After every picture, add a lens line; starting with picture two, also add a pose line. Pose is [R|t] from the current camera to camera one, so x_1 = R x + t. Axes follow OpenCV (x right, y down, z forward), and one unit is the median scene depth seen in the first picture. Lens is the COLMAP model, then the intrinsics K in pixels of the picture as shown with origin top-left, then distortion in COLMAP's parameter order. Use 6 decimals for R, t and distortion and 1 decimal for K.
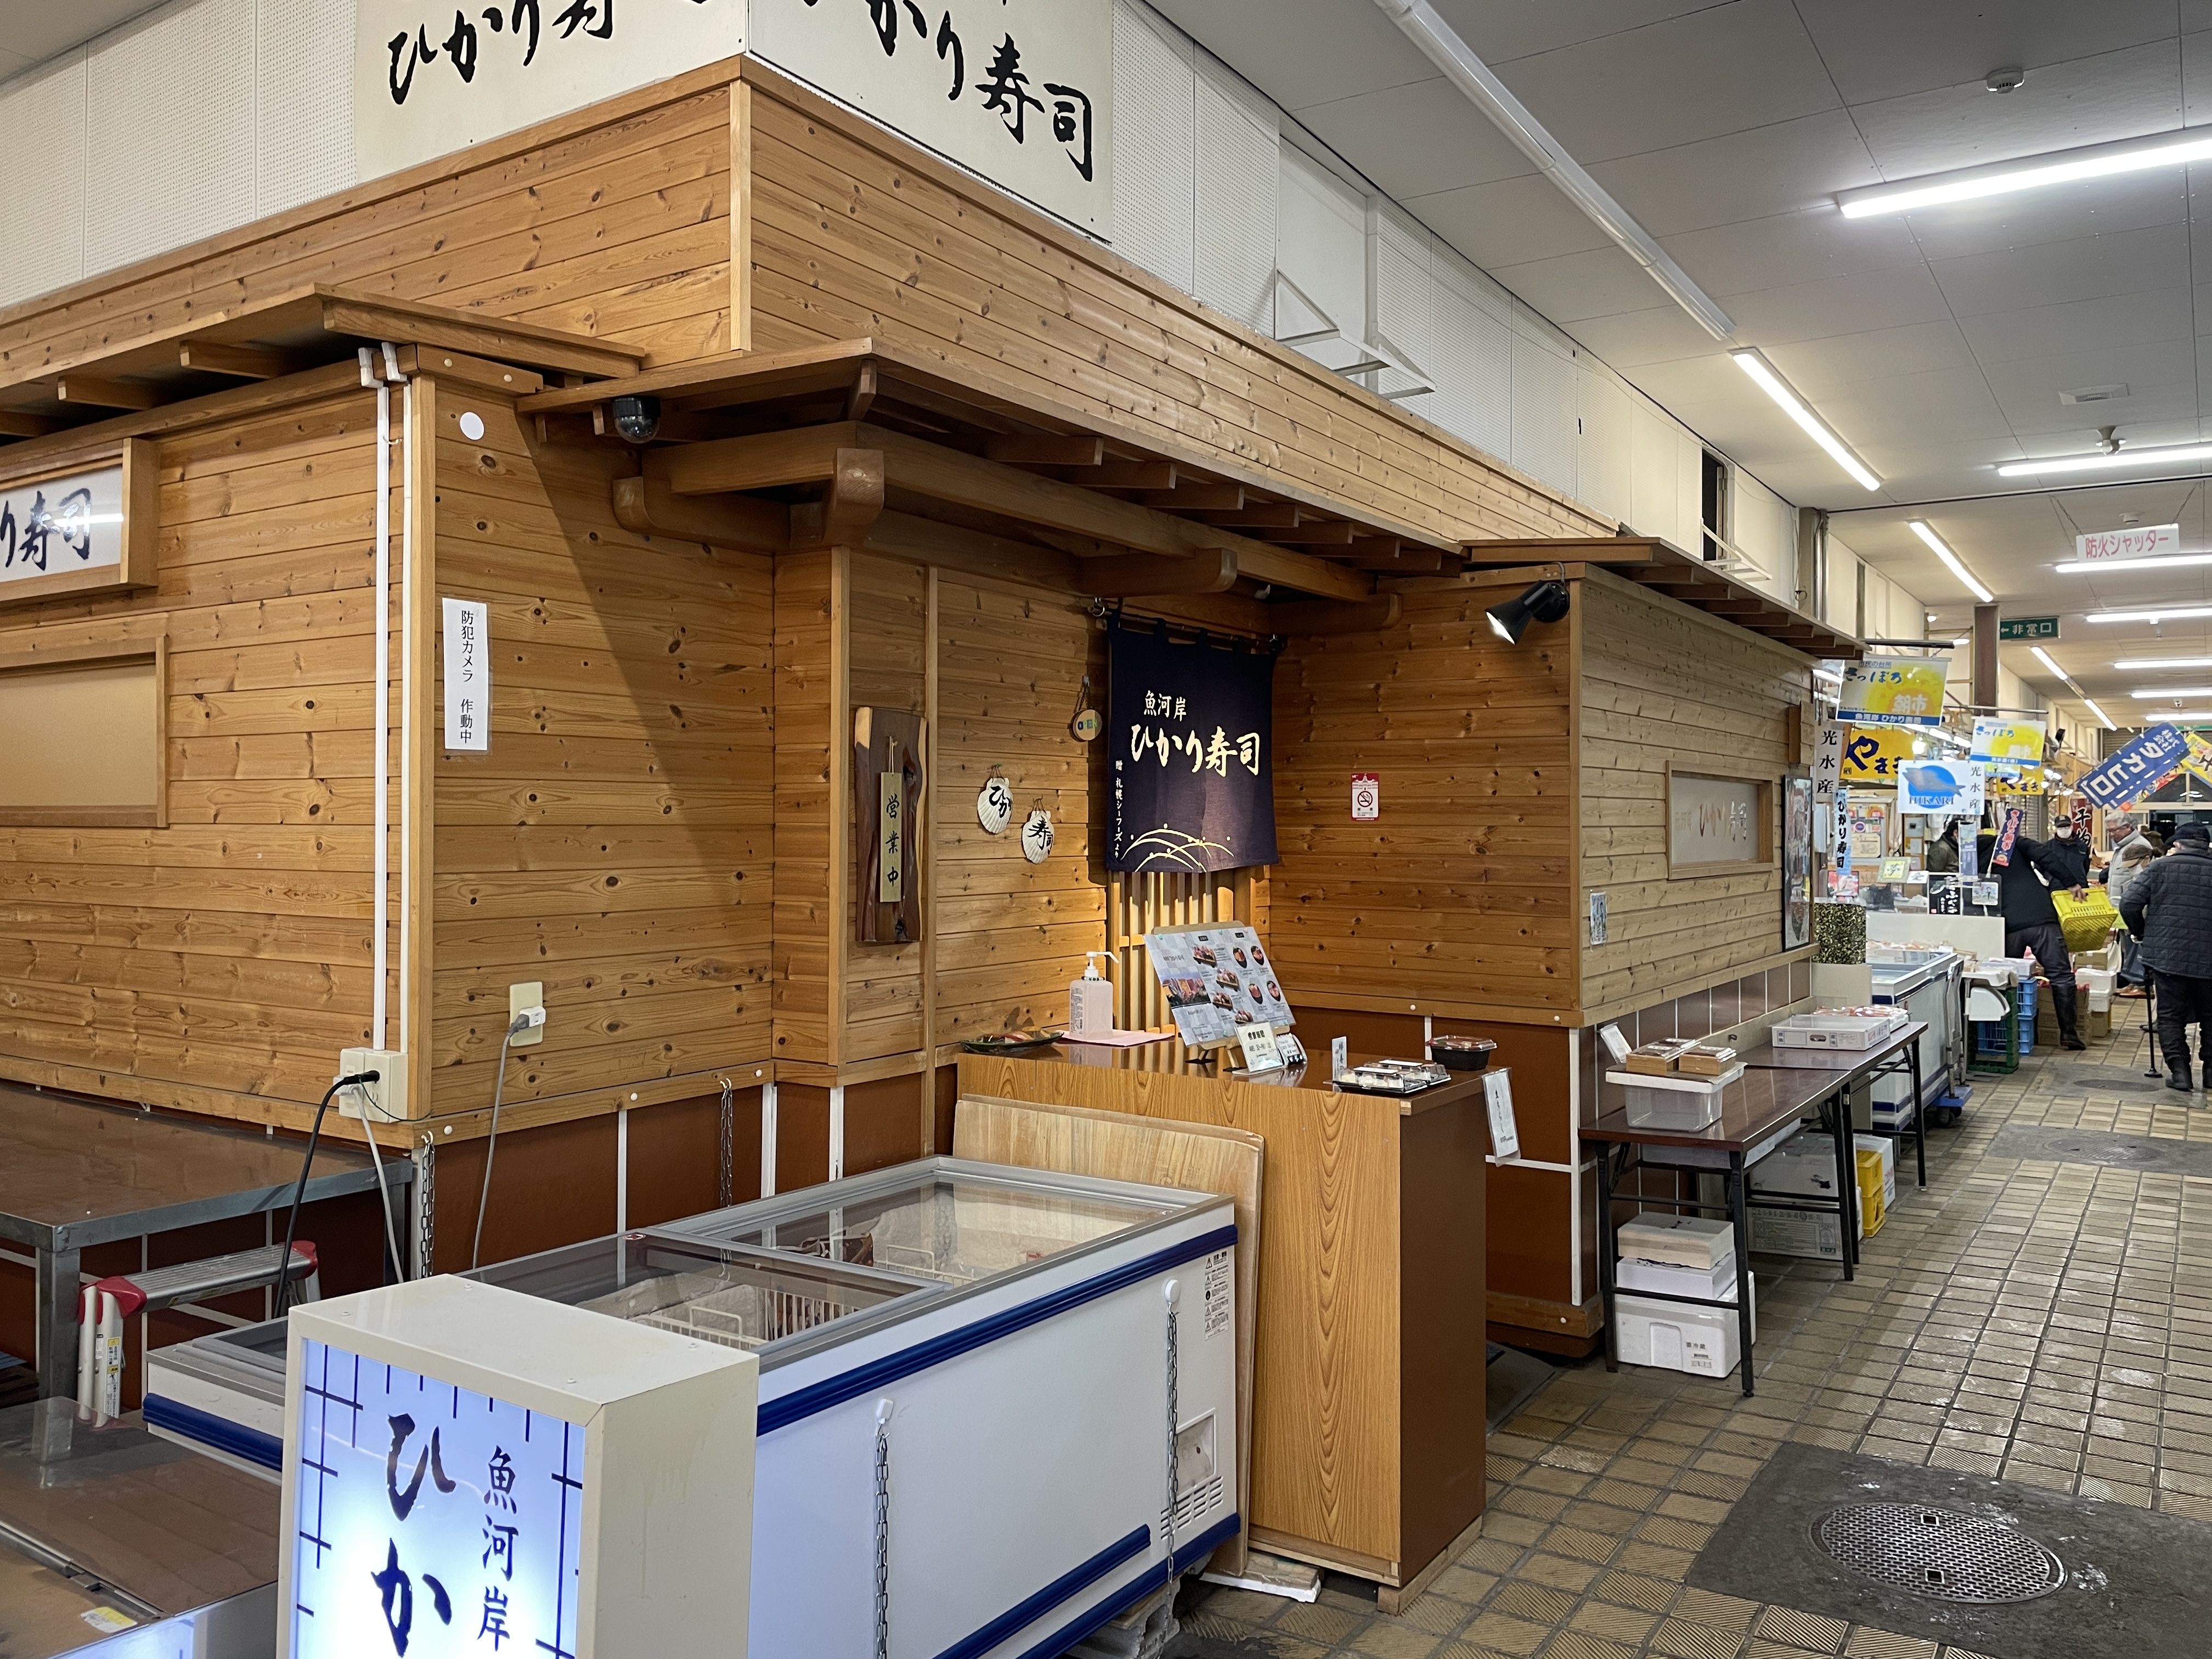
lens RADIAL K [[1685.6, 0, 1106.0], [0, 1685.6, 829.5], [0, 0, 1]] dist [0.178462, -0.315037]
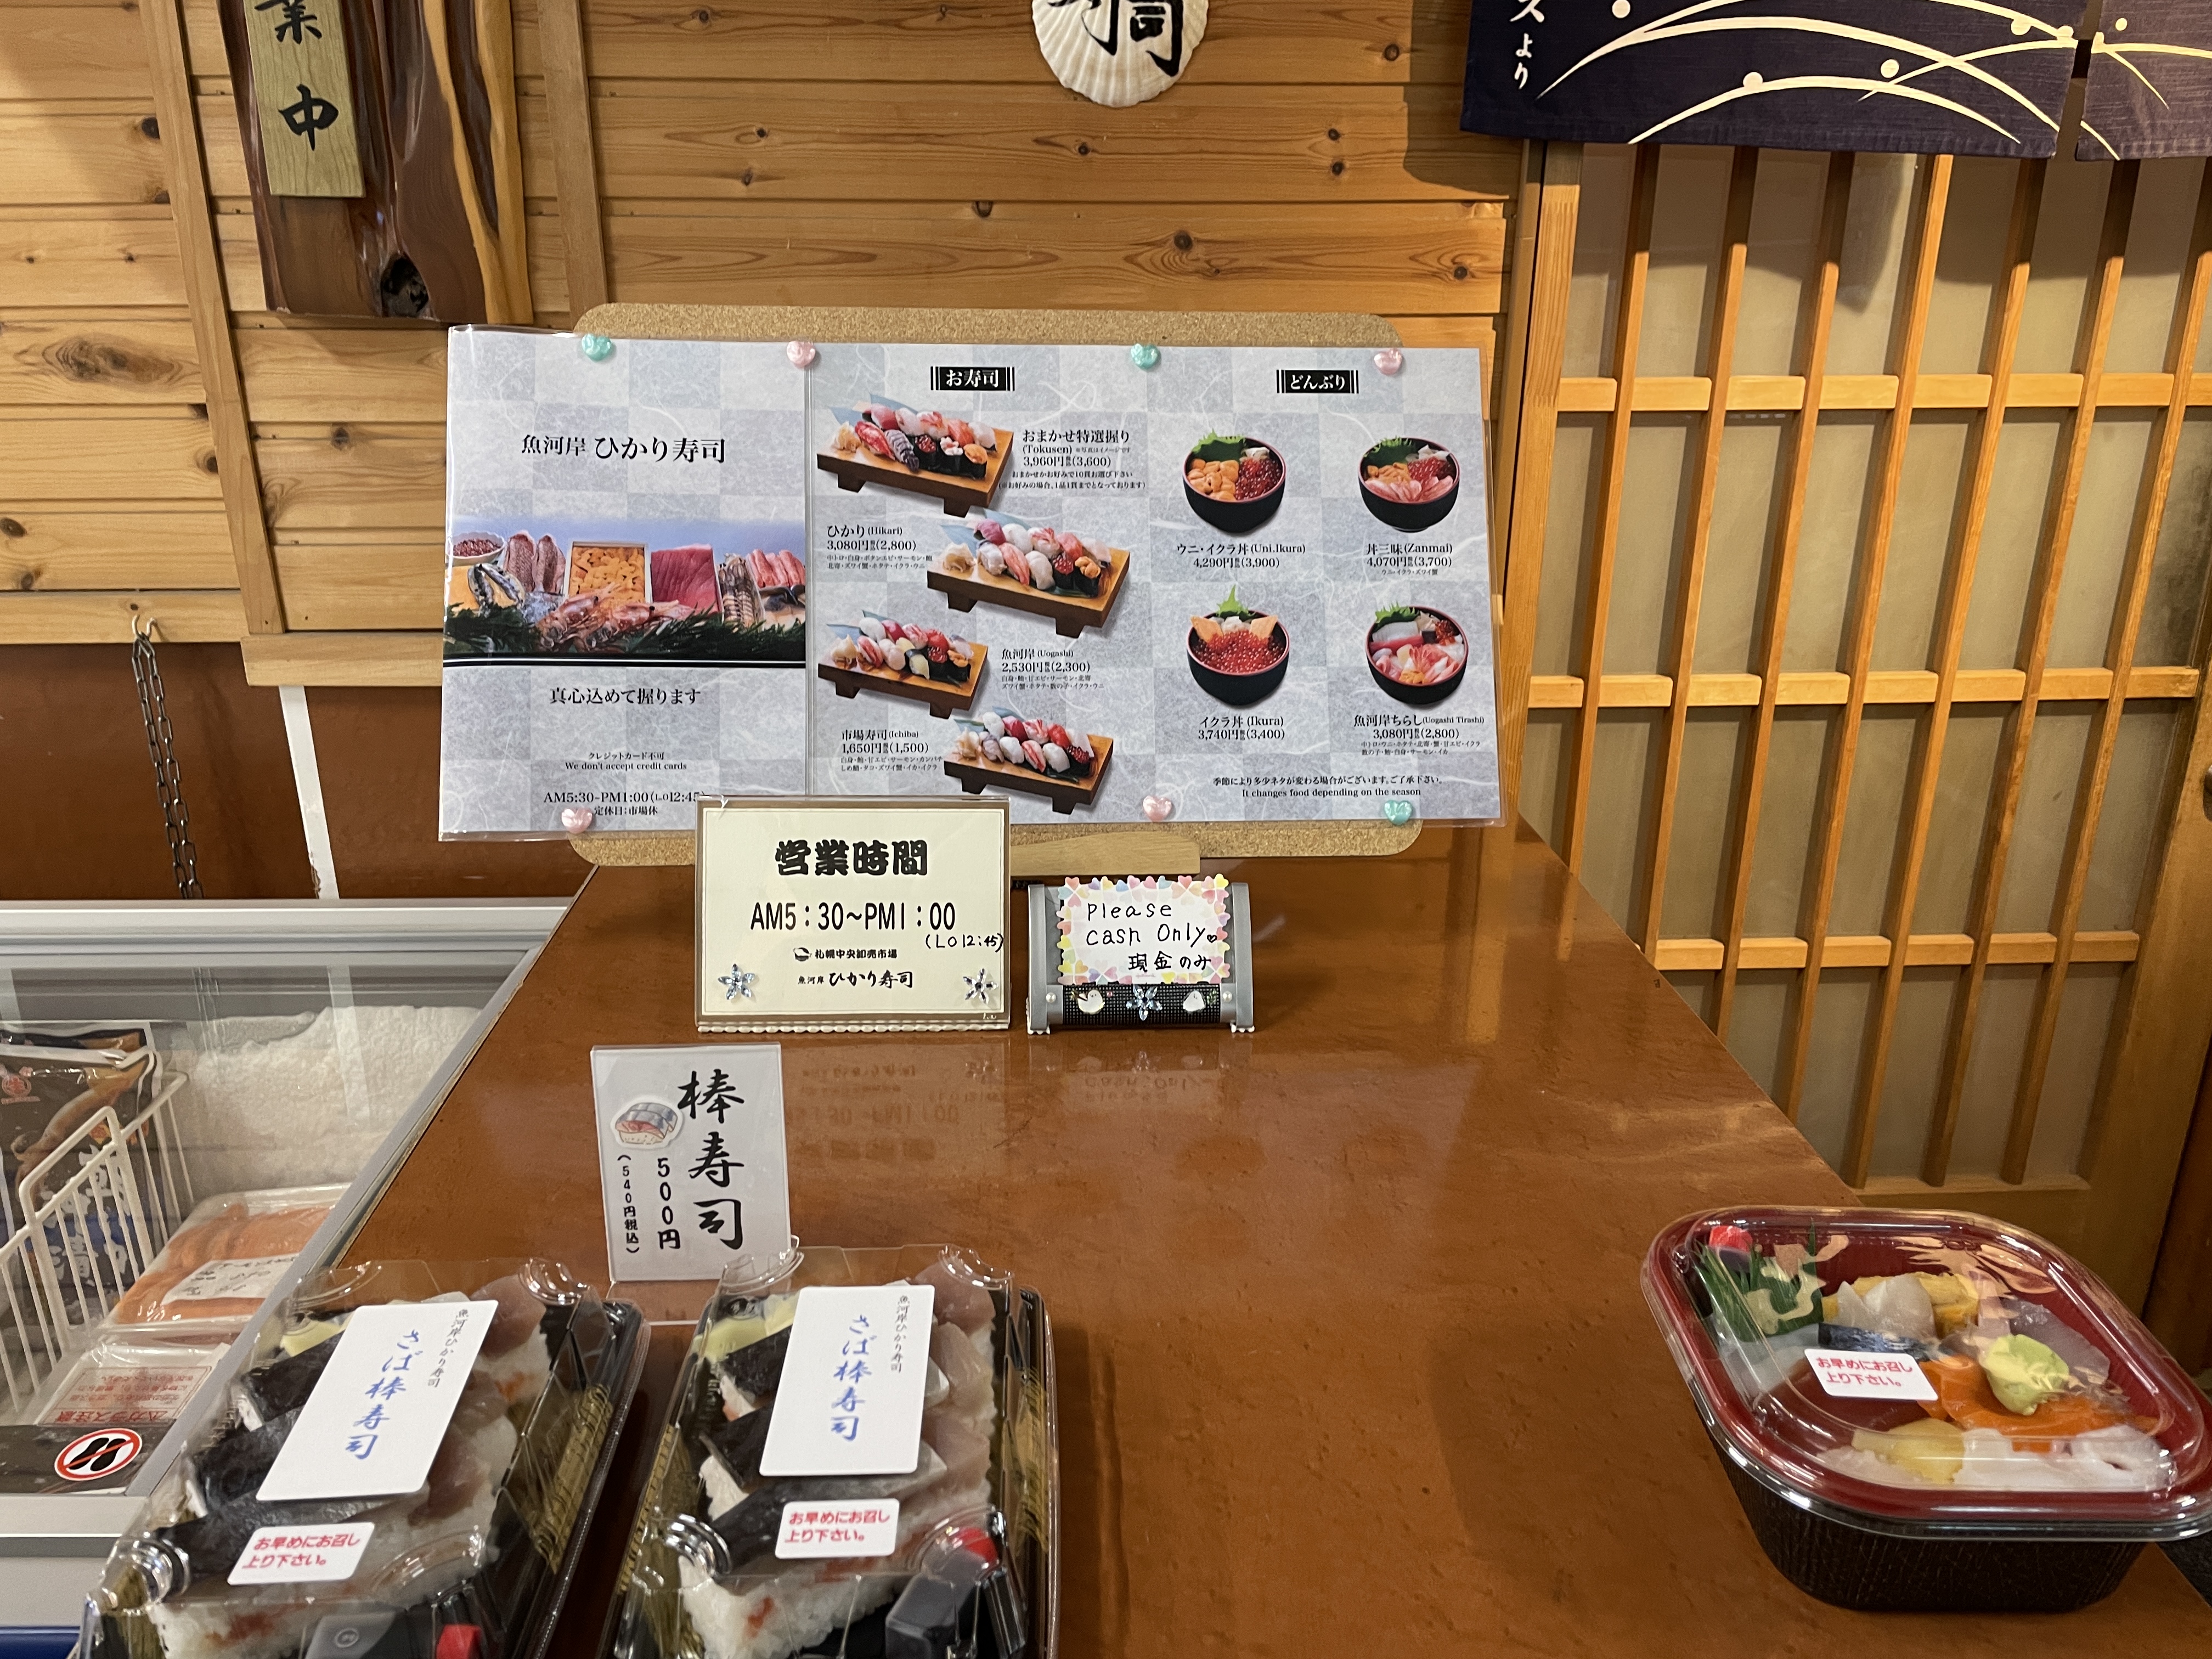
lens RADIAL K [[1685.6, 0, 1106.0], [0, 1685.6, 829.5], [0, 0, 1]] dist [0.178462, -0.315037]
pose [[0.590849, 0.270706, -0.760010, 0.260957], [-0.003506, 0.942879, 0.333116, 0.045629], [0.806774, -0.194157, 0.558049, 0.882383]]
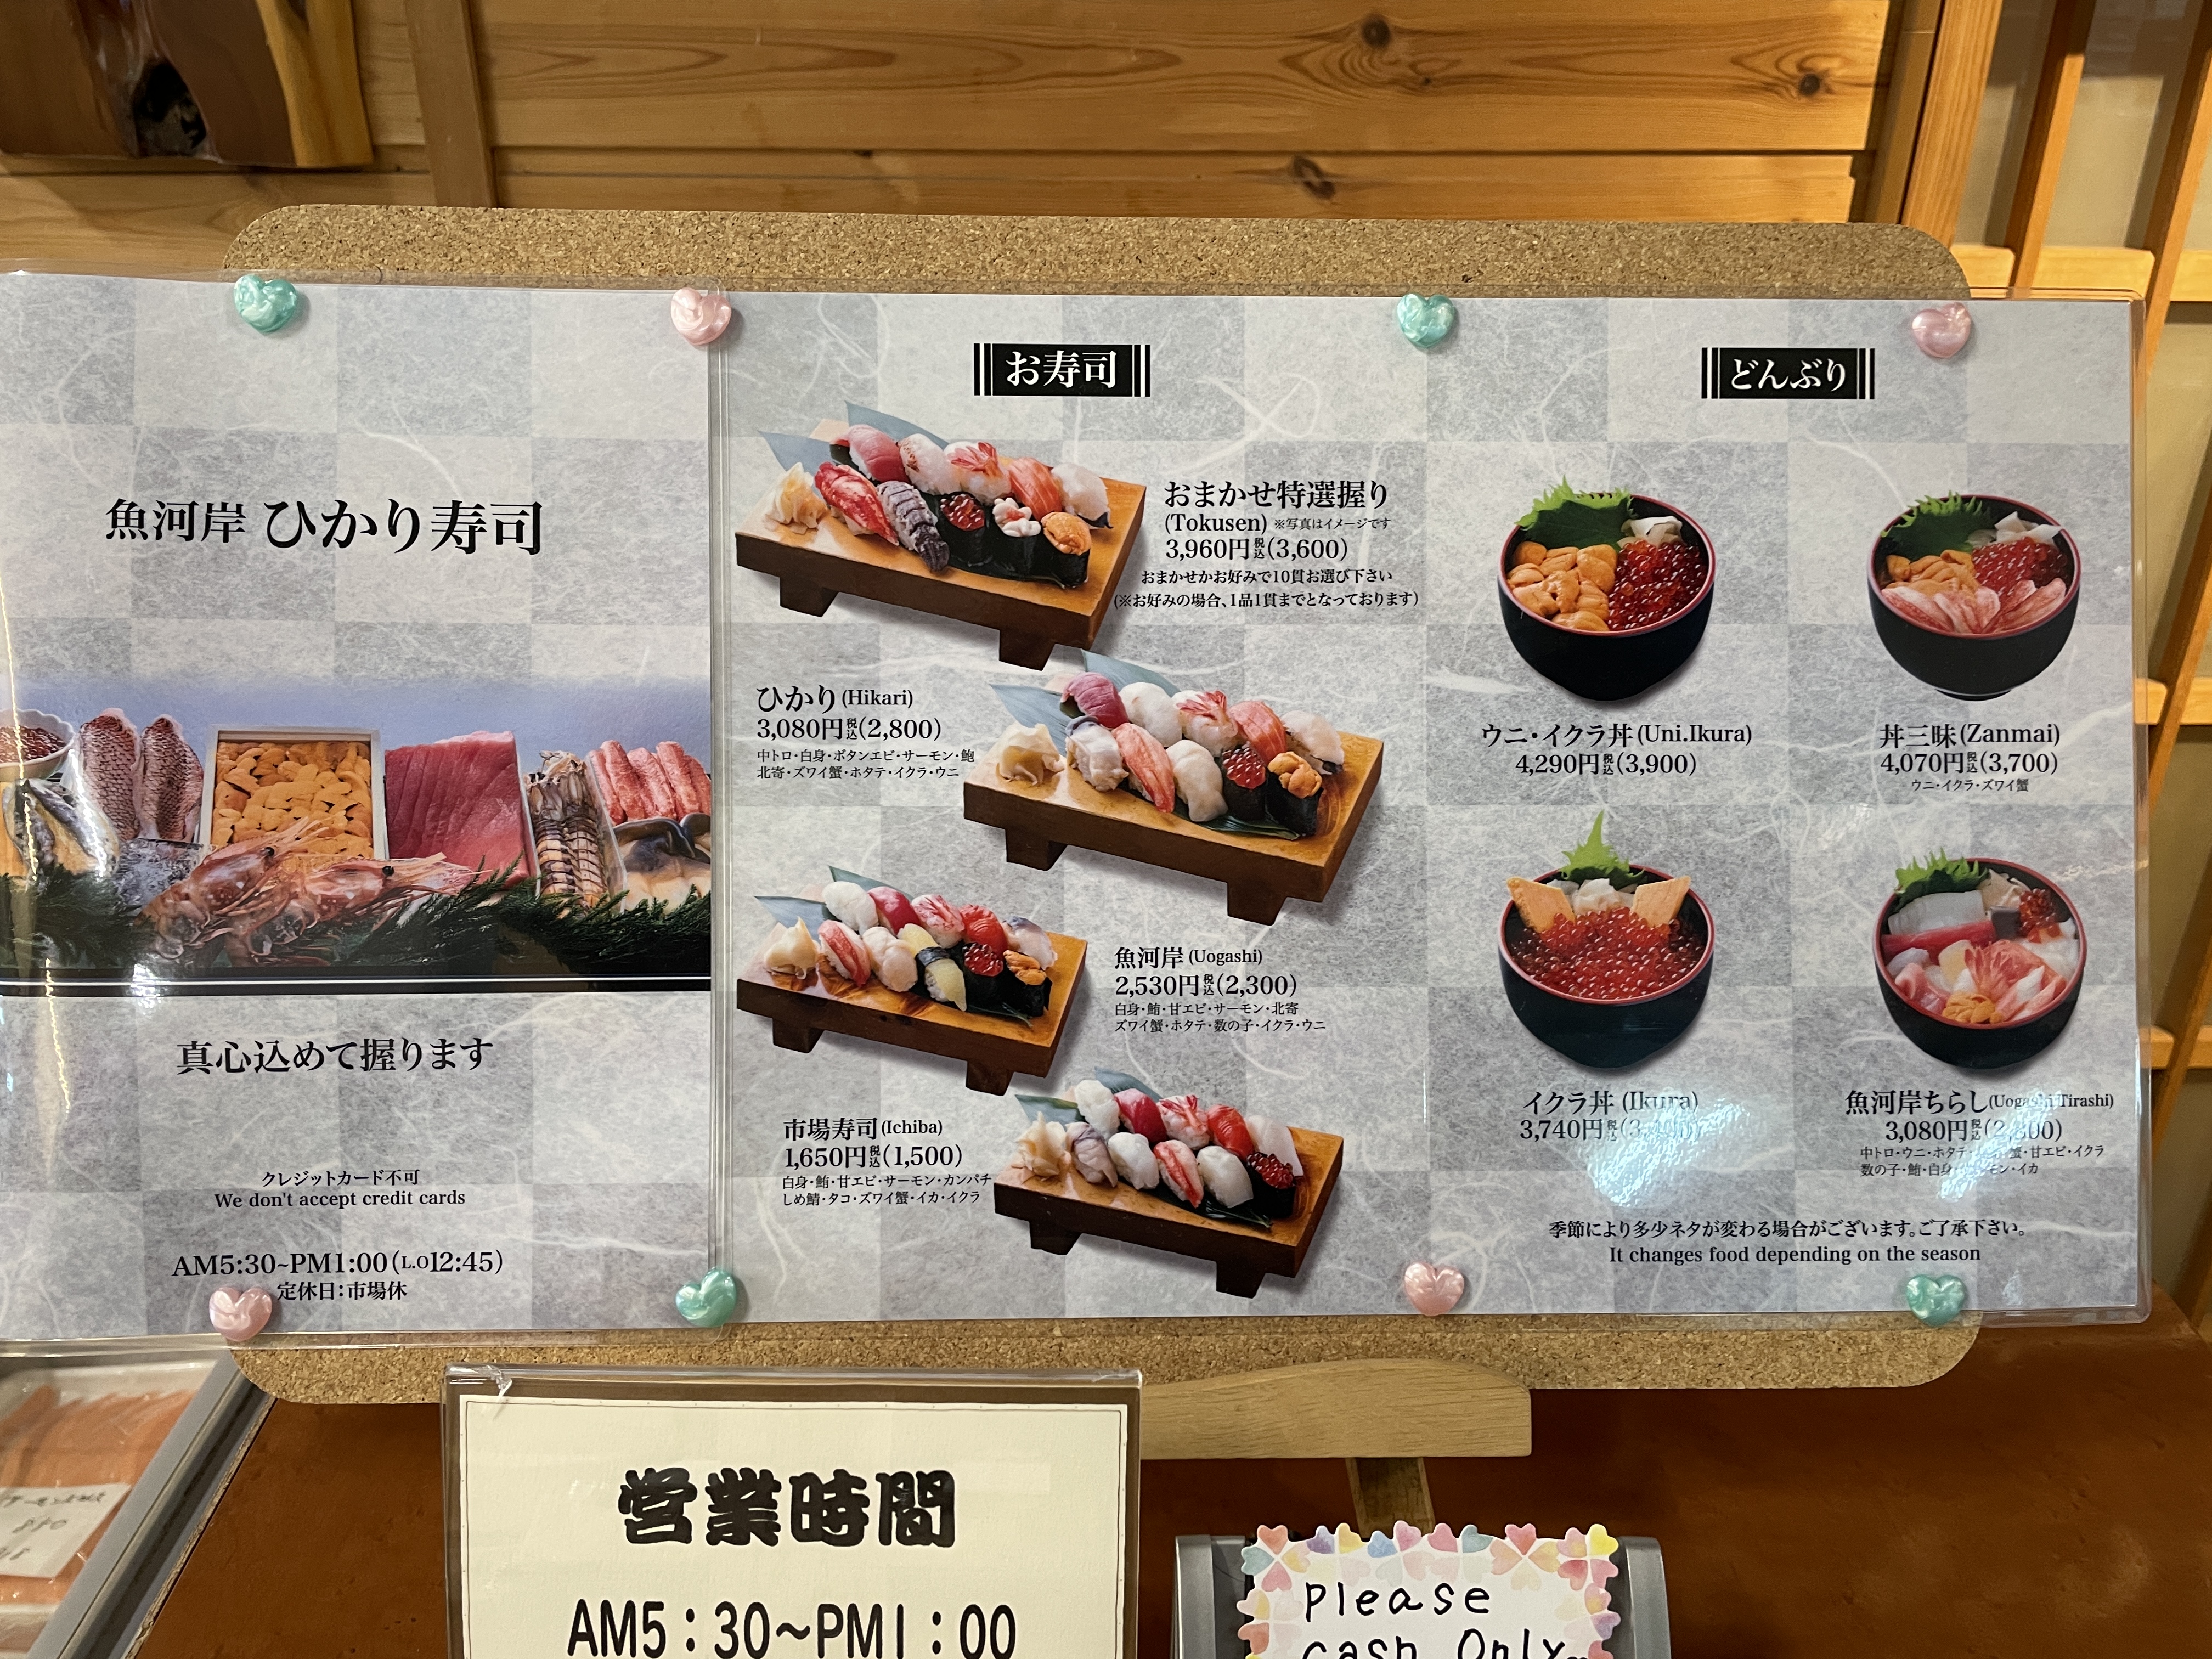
lens RADIAL K [[1666.5, 0, 1106.0], [0, 1666.5, 829.5], [0, 0, 1]] dist [0.113659, -0.148365]
pose [[0.565012, 0.372364, -0.736279, 0.150564], [-0.006841, 0.894453, 0.447109, 0.043144], [0.825054, -0.247585, 0.507924, 0.948583]]
